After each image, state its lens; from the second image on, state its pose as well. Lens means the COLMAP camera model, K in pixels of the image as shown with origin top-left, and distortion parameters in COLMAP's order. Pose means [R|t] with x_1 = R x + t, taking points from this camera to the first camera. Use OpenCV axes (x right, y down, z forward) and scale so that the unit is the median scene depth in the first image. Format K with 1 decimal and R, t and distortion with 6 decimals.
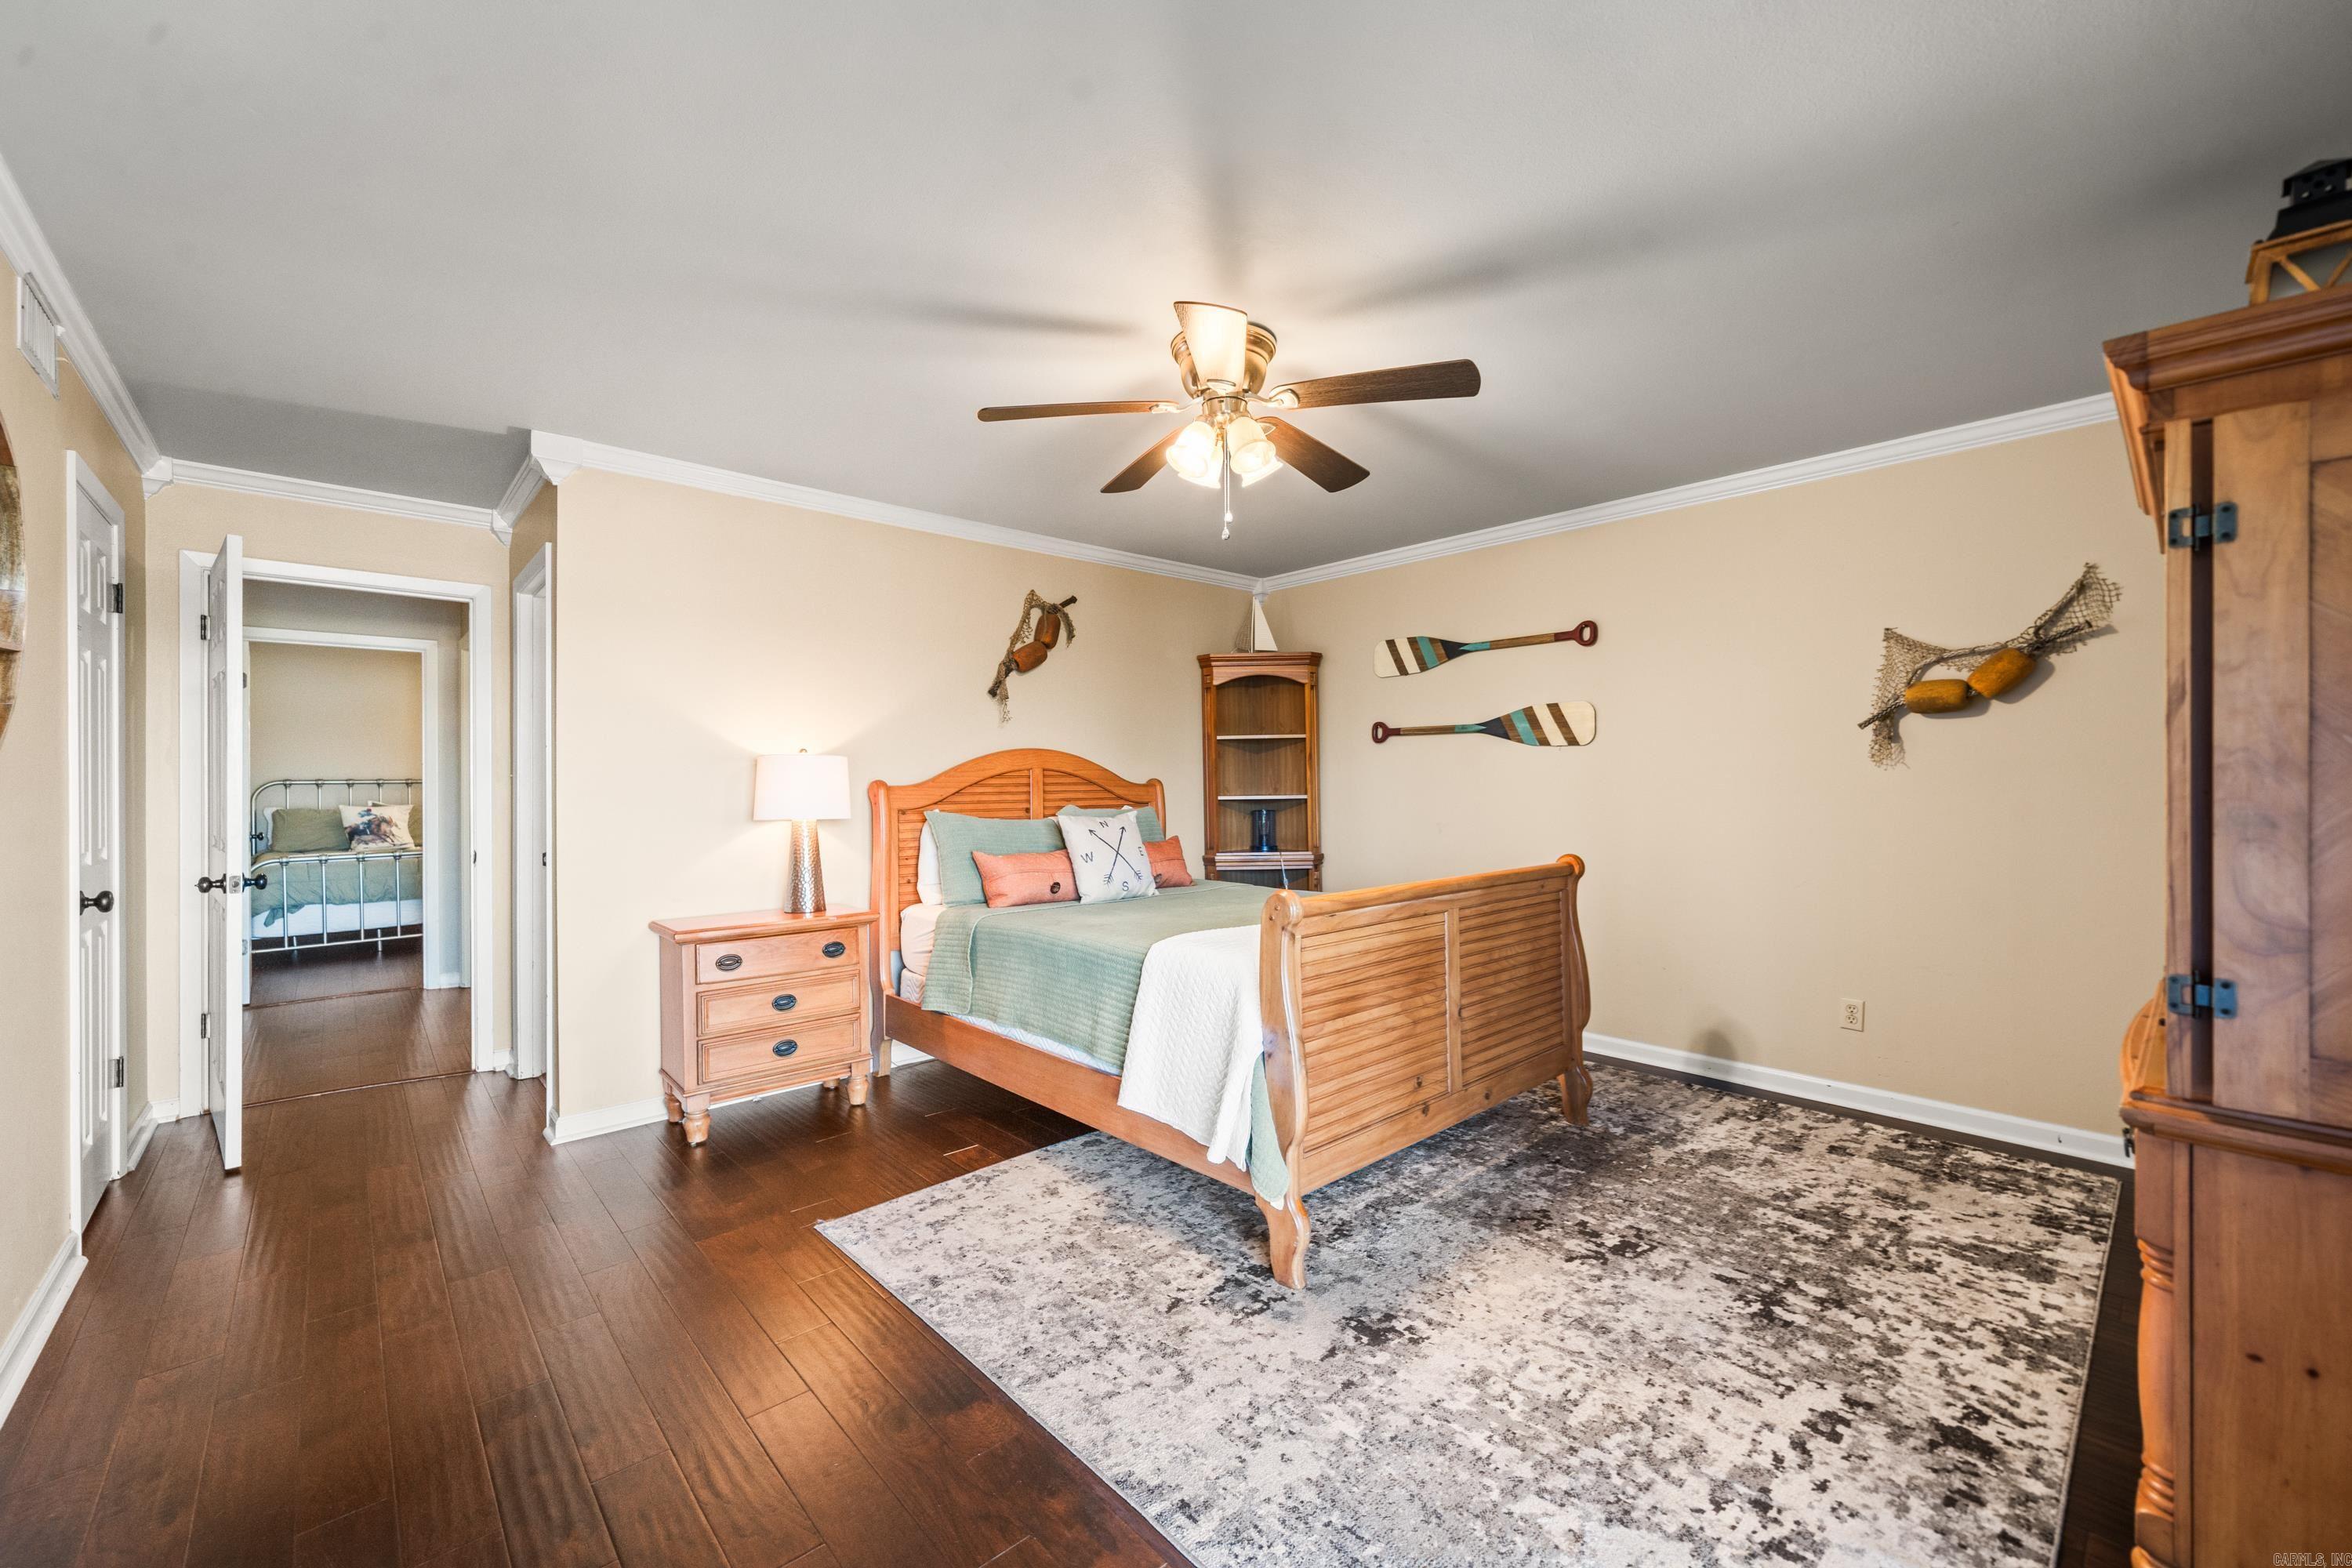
lens RADIAL K [[932.9, 0, 1176.0], [0, 932.9, 784.0], [0, 0, 1]] dist [-0.001255, -0.000175]
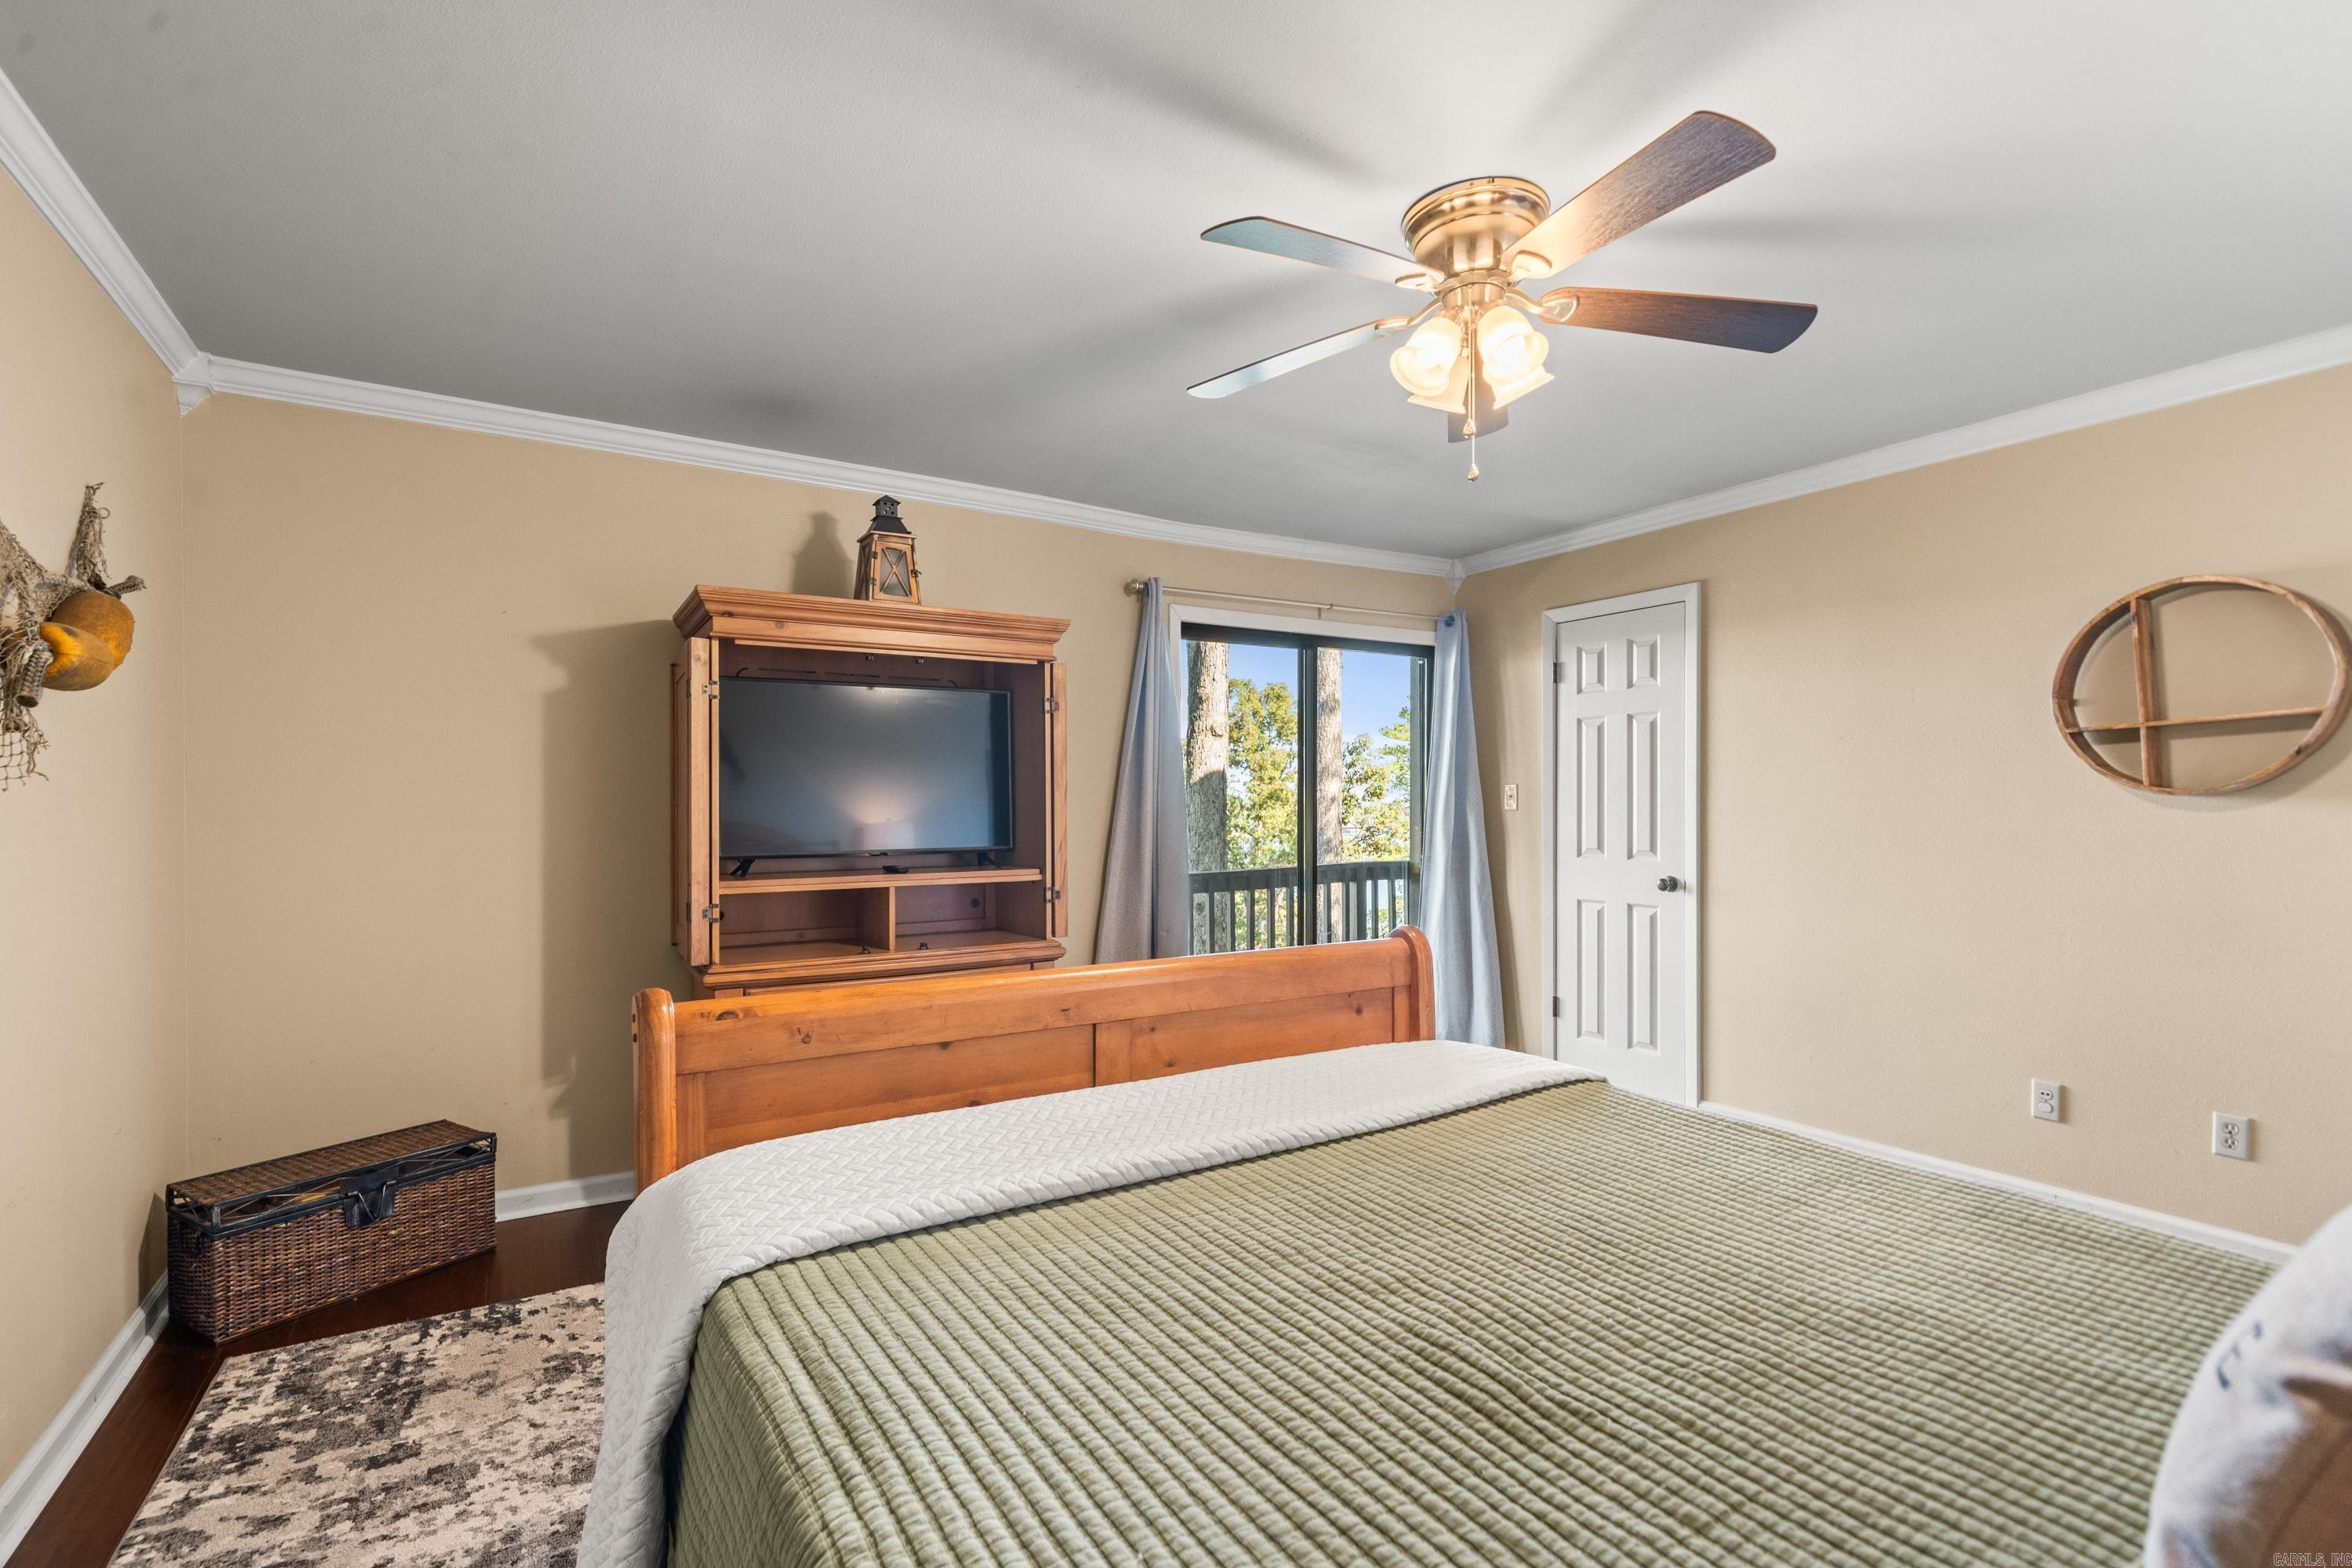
lens RADIAL K [[1086.0, 0, 1176.0], [0, 1086.0, 784.0], [0, 0, 1]] dist [0.000897, 0.000253]
pose [[-0.983935, 0.009620, 0.178266, 0.114981], [0.006804, 0.999842, -0.016401, -0.009984], [-0.178395, -0.014925, -0.983846, 1.690743]]
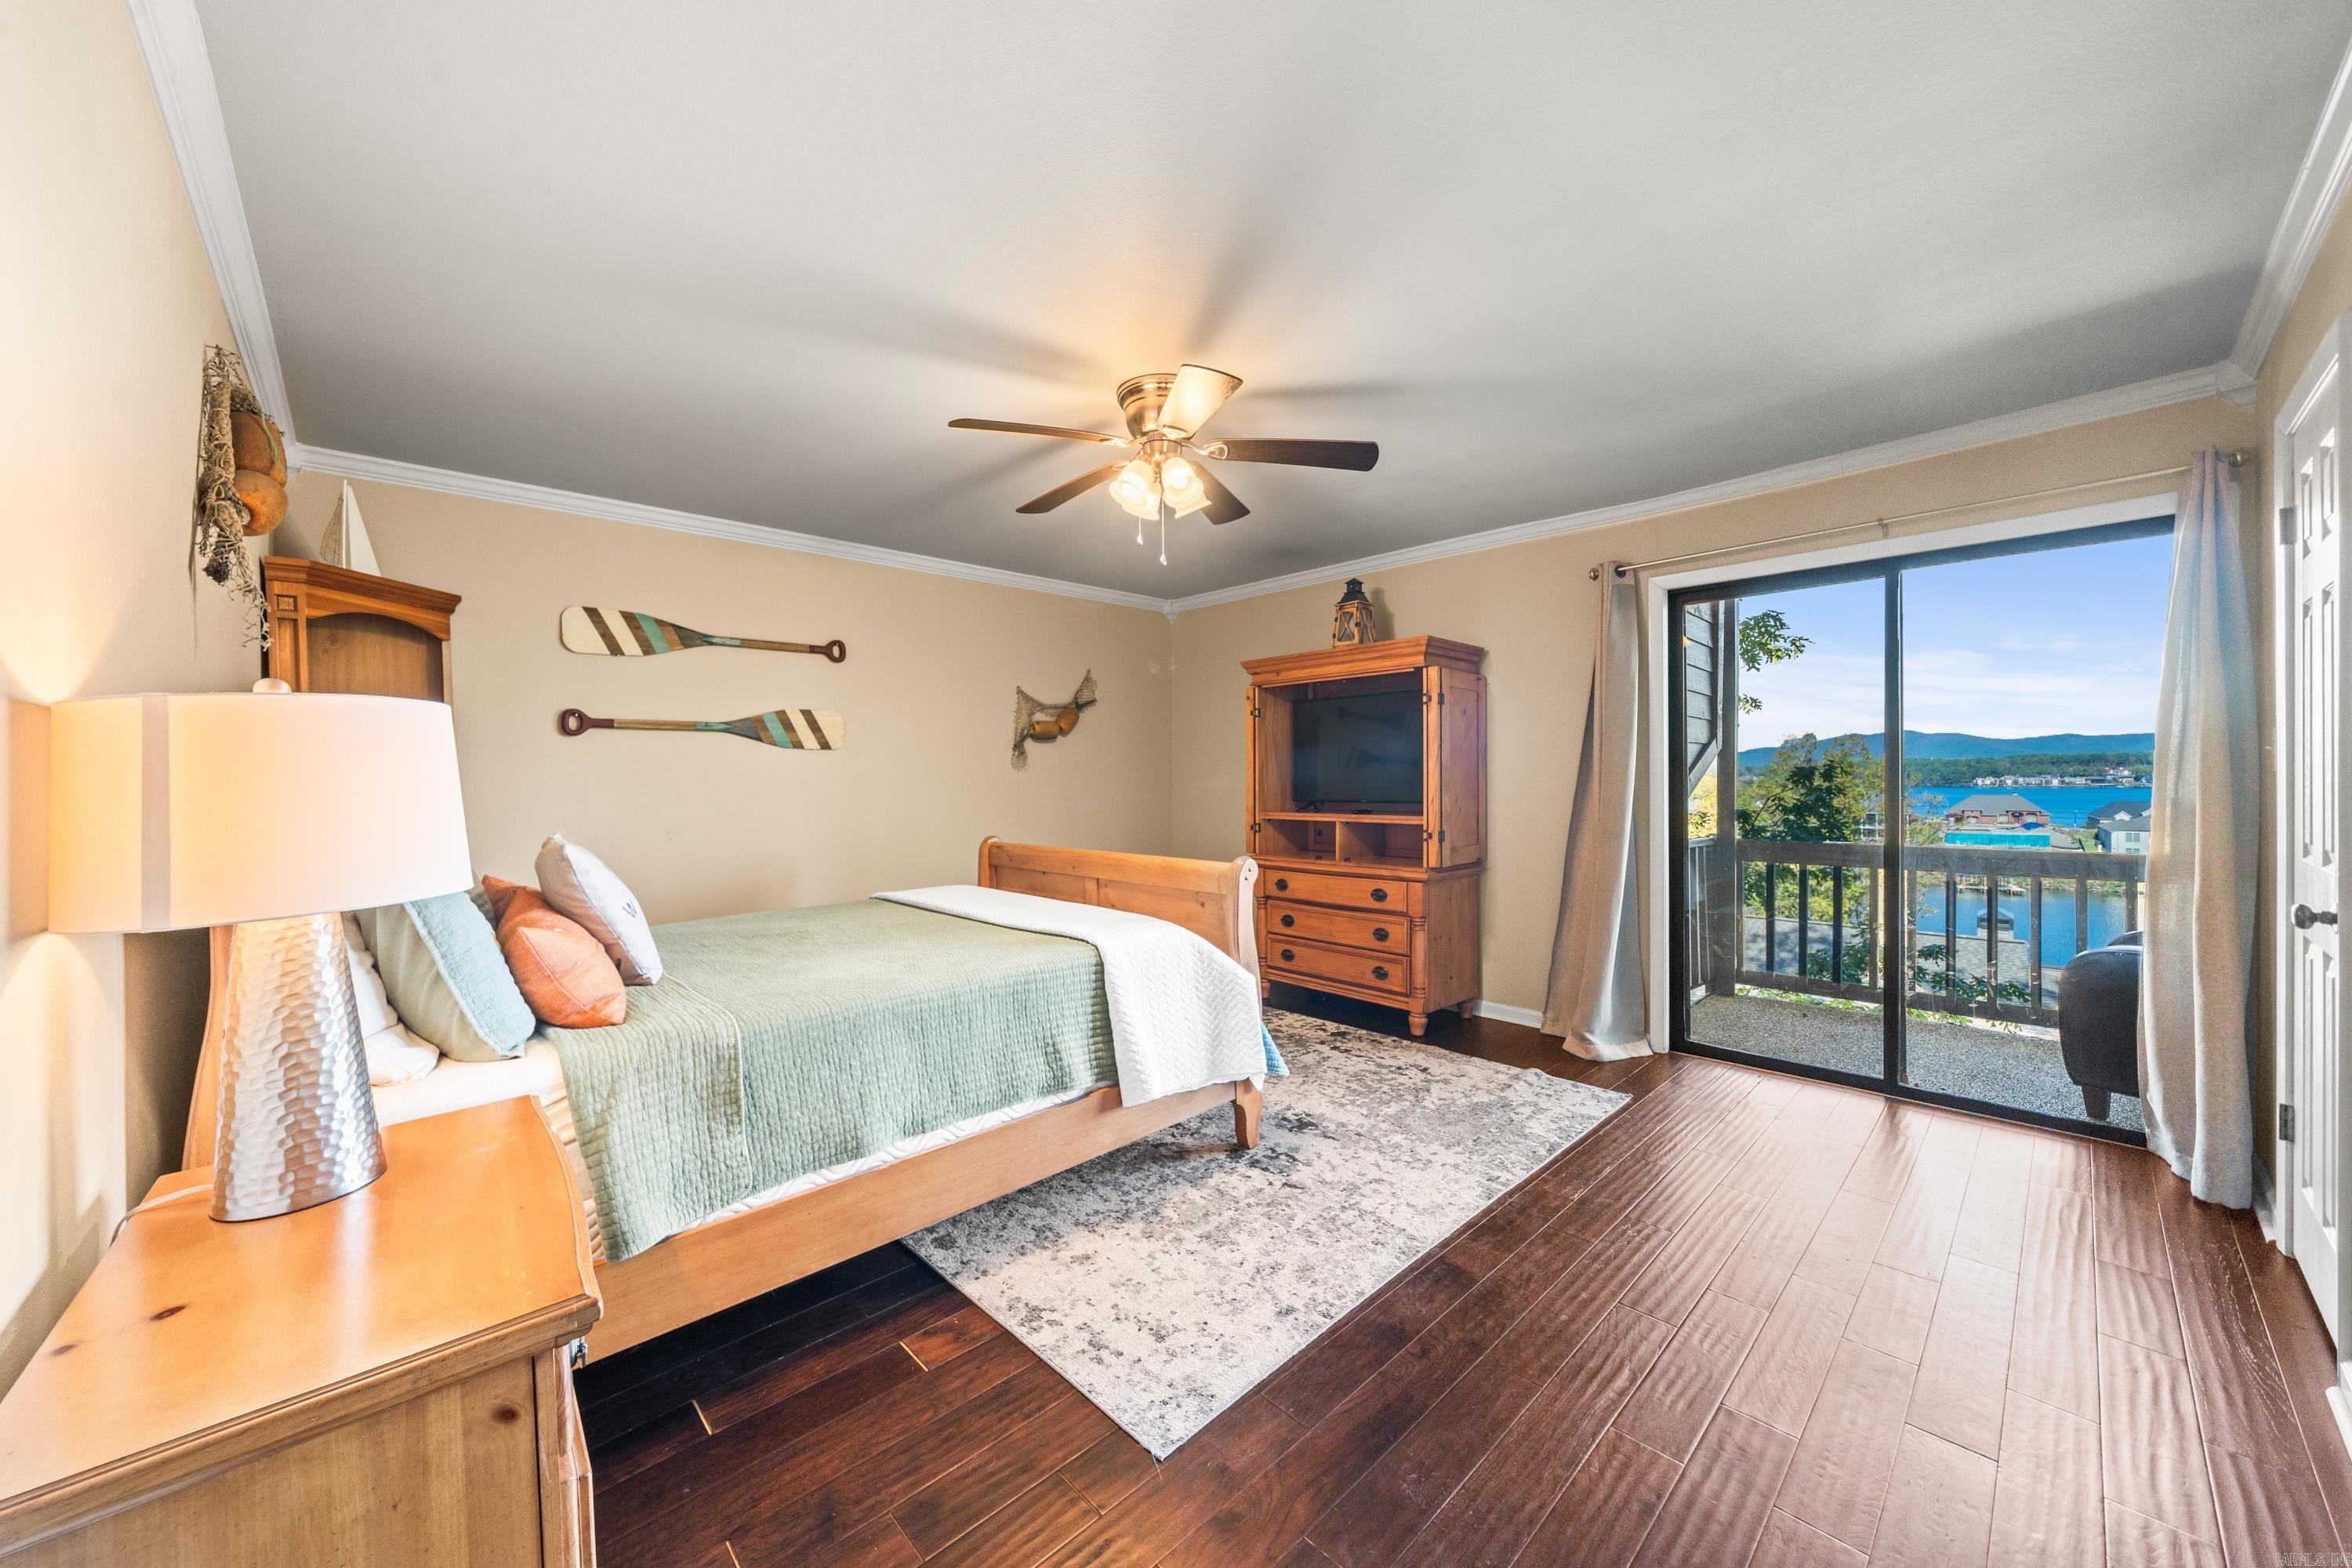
lens RADIAL K [[846.2, 0, 1176.0], [0, 846.2, 784.0], [0, 0, 1]] dist [-0.002111, -0.000158]
pose [[-0.017970, -0.006743, 0.999816, -0.881976], [0.015842, 0.999850, 0.007028, -0.001146], [-0.999713, 0.015966, -0.017860, 0.897448]]
